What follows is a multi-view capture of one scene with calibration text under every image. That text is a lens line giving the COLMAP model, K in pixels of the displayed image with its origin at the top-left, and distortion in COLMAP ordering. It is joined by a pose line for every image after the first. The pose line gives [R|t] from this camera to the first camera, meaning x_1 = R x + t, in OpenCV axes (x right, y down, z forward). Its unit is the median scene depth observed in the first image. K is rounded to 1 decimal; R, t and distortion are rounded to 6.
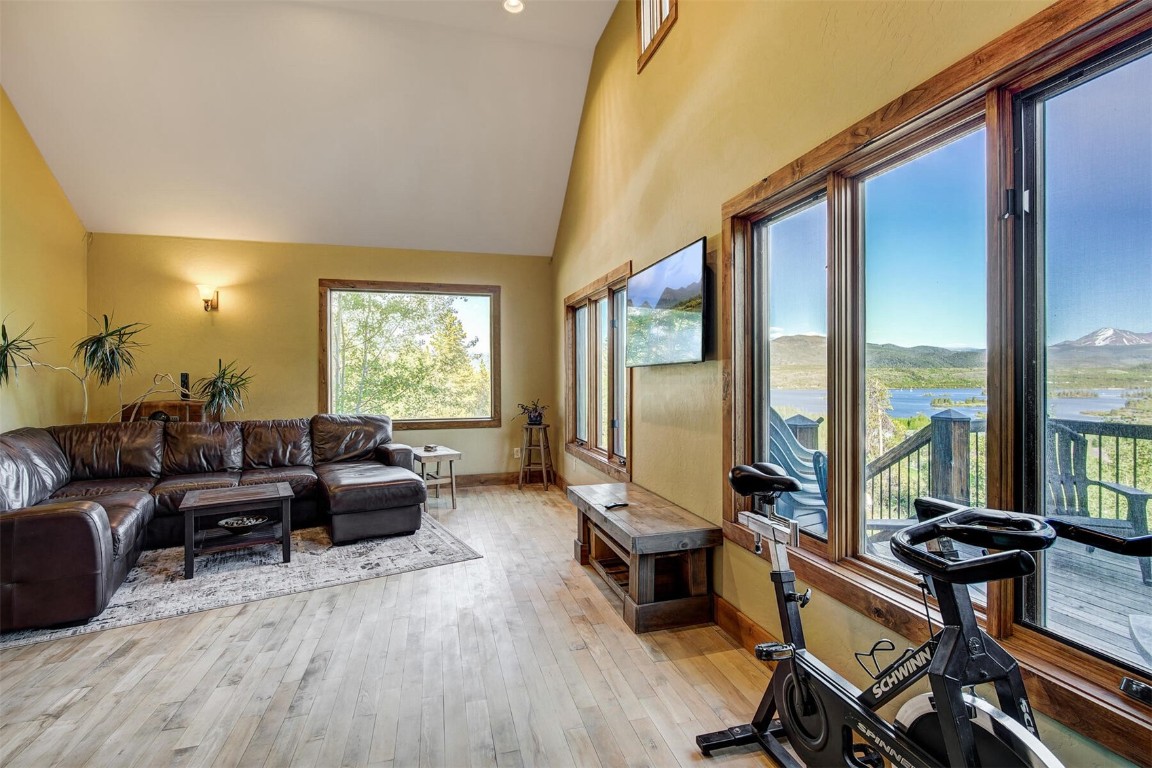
lens RADIAL K [[521.2, 0, 578.7], [0, 521.2, 379.6], [0, 0, 1]] dist [-0.004550, 0.001550]
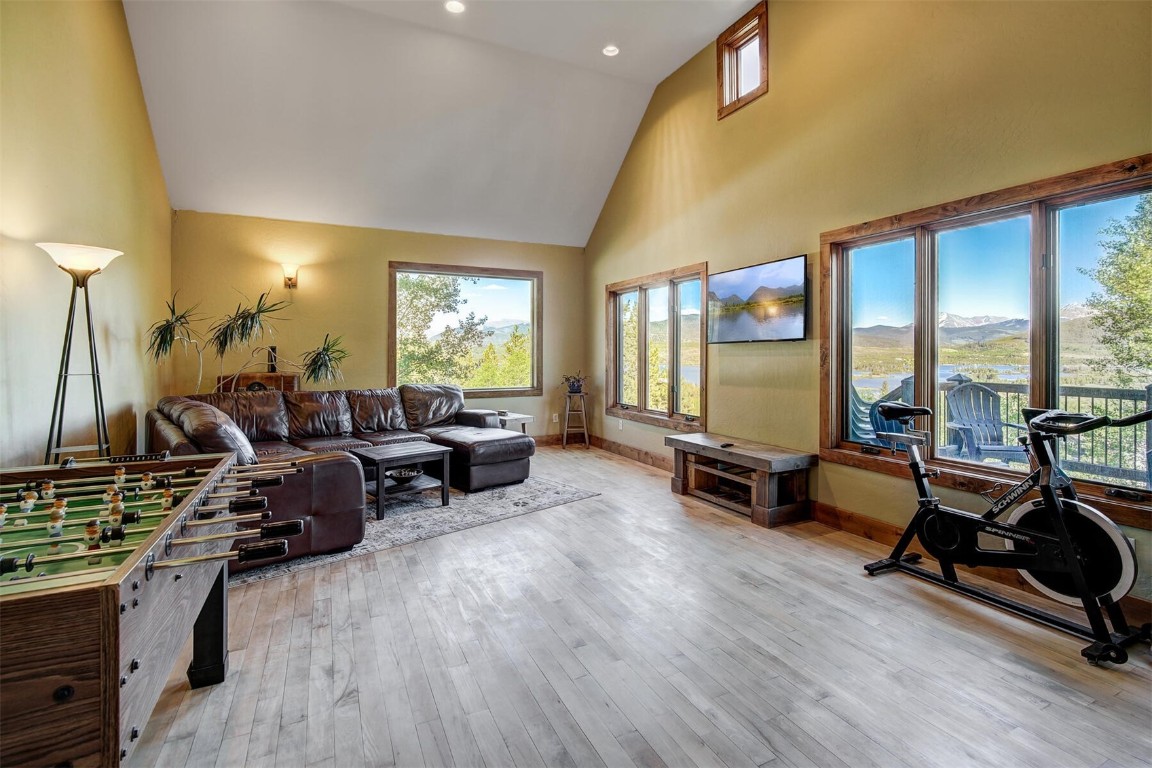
lens RADIAL K [[521.2, 0, 579.4], [0, 521.2, 355.2], [0, 0, 1]] dist [-0.004550, 0.001550]
pose [[0.982954, 0.002392, 0.183838, -0.424019], [-0.001997, 0.999995, -0.002332, 0.007829], [-0.183843, 0.001925, 0.982954, -0.203703]]
